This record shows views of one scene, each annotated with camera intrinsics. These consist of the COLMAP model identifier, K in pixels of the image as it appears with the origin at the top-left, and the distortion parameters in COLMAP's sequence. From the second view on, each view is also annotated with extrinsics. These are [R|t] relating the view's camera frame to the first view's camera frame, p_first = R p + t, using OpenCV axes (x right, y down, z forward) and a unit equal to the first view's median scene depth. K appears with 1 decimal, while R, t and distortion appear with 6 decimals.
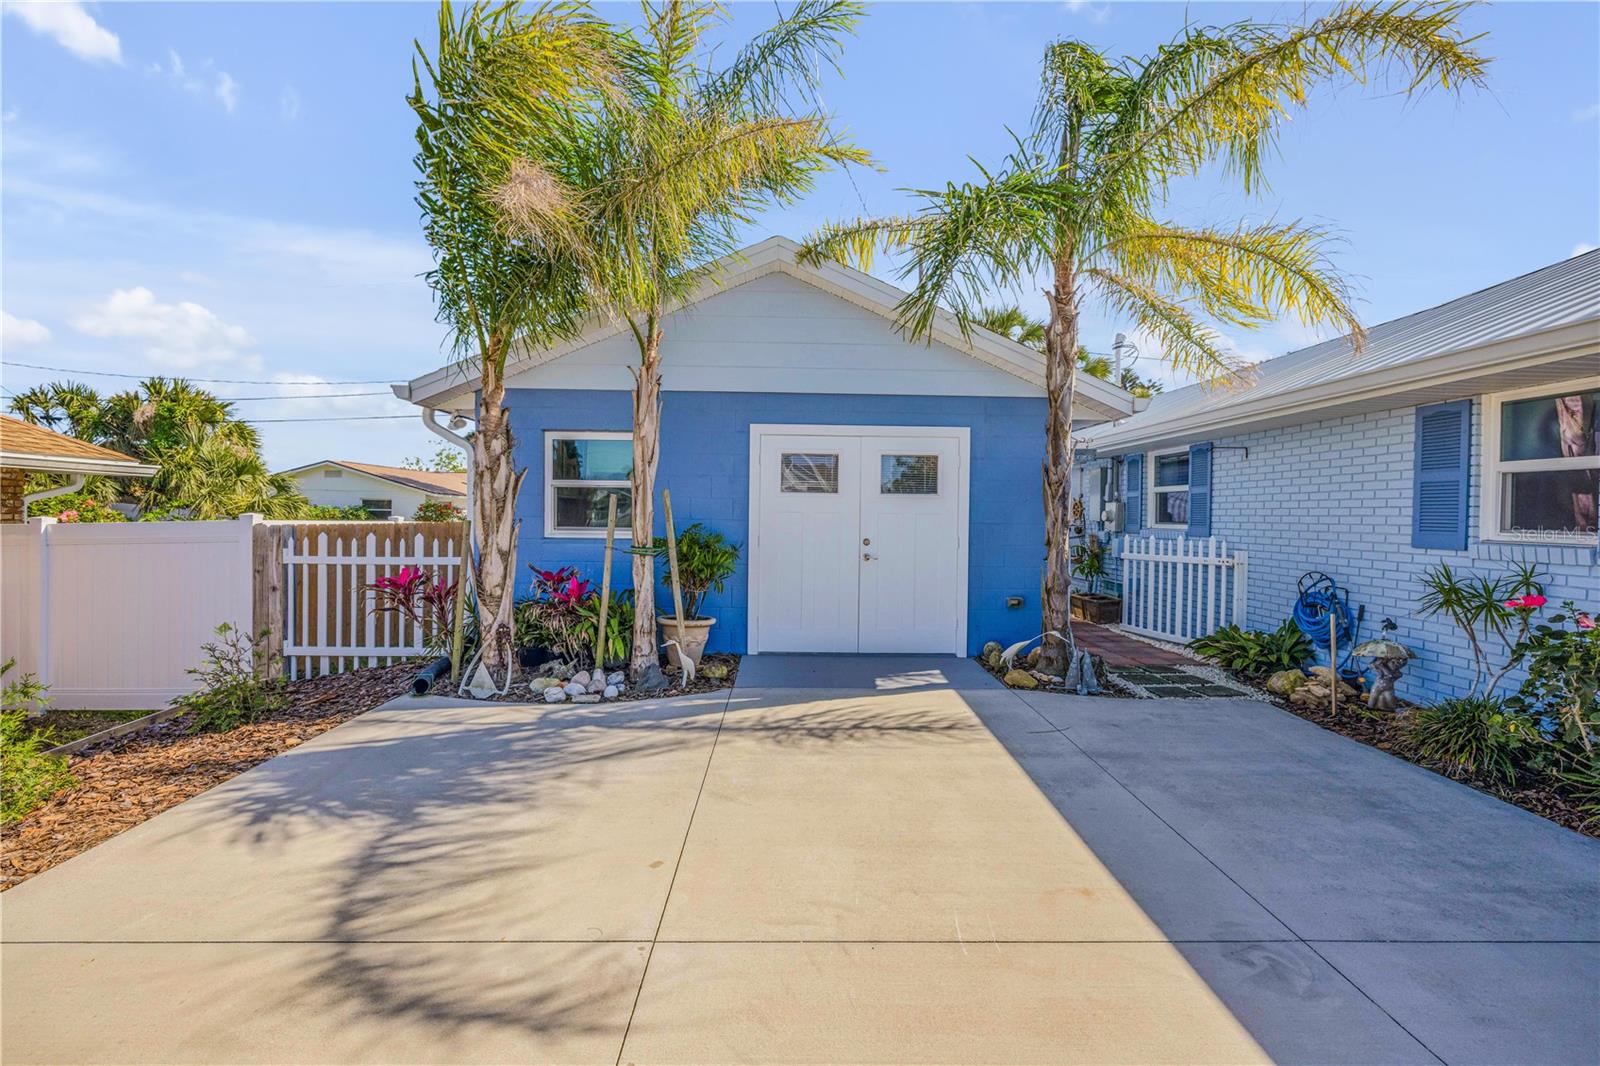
lens RADIAL K [[682.2, 0, 796.1], [0, 682.2, 521.9], [0, 0, 1]] dist [-0.003278, -0.000193]
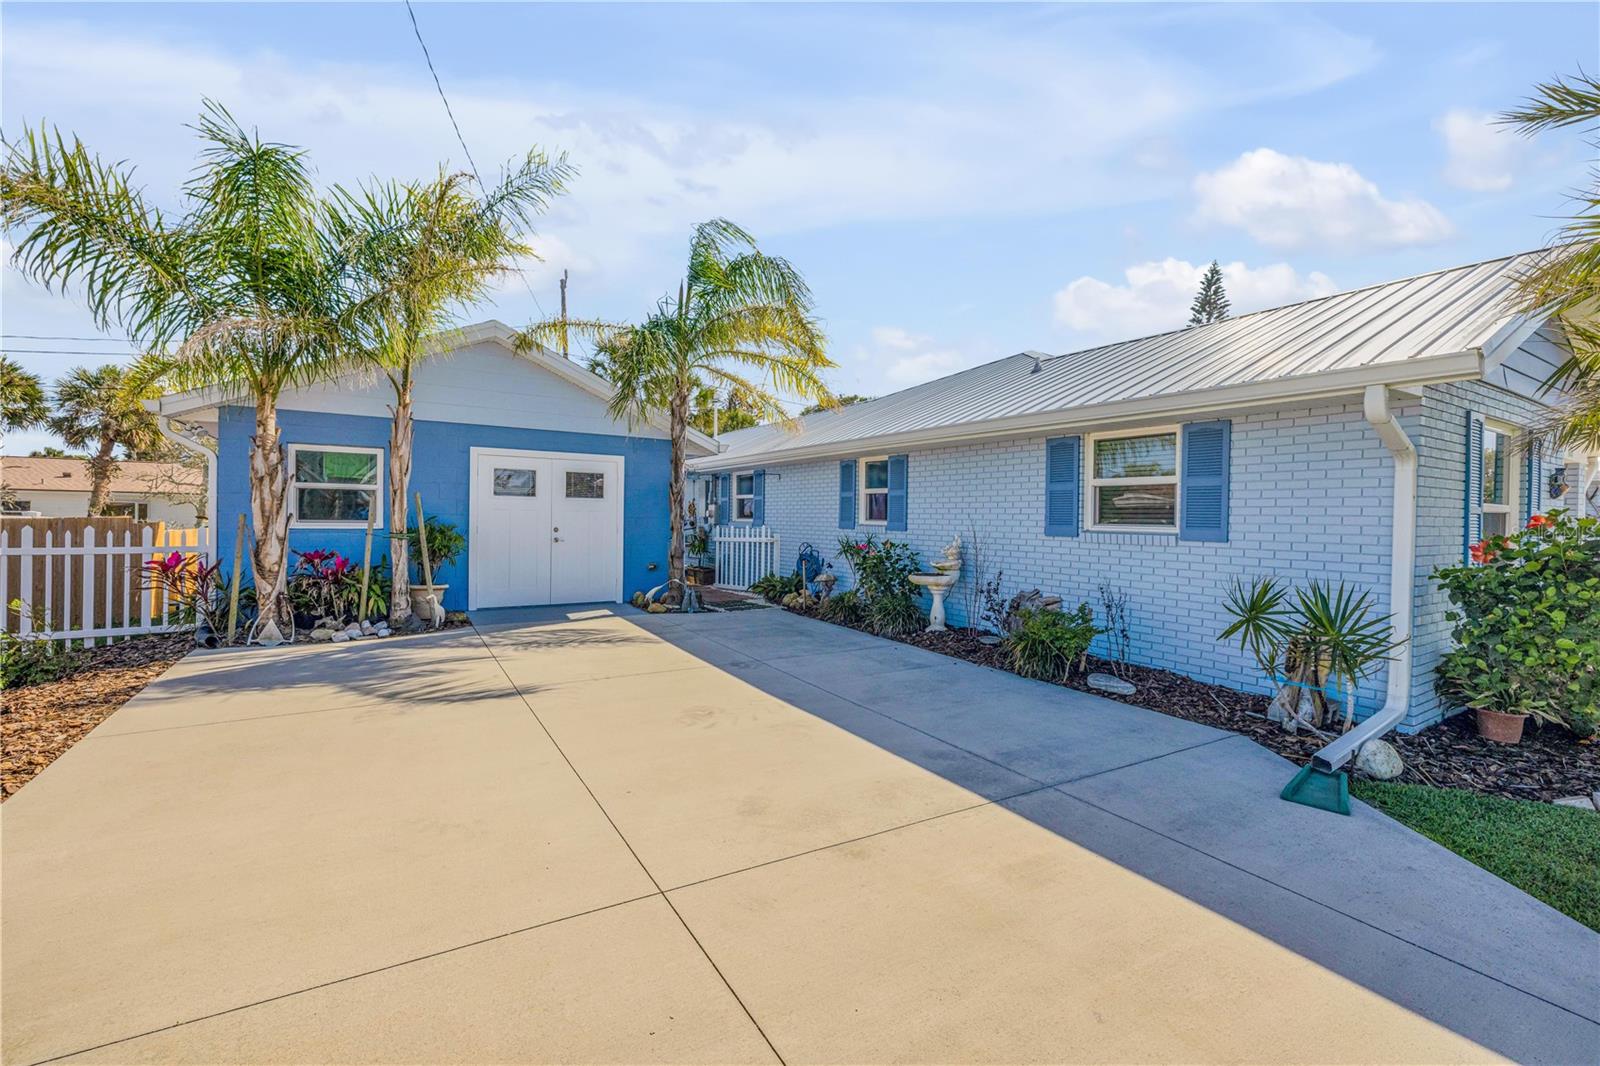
lens RADIAL K [[682.2, 0, 796.1], [0, 682.2, 521.9], [0, 0, 1]] dist [-0.003278, -0.000193]
pose [[0.859851, -0.002241, 0.510541, -0.227308], [0.001698, 0.999997, 0.001530, 0.011762], [-0.510543, -0.000449, 0.859852, -0.606405]]
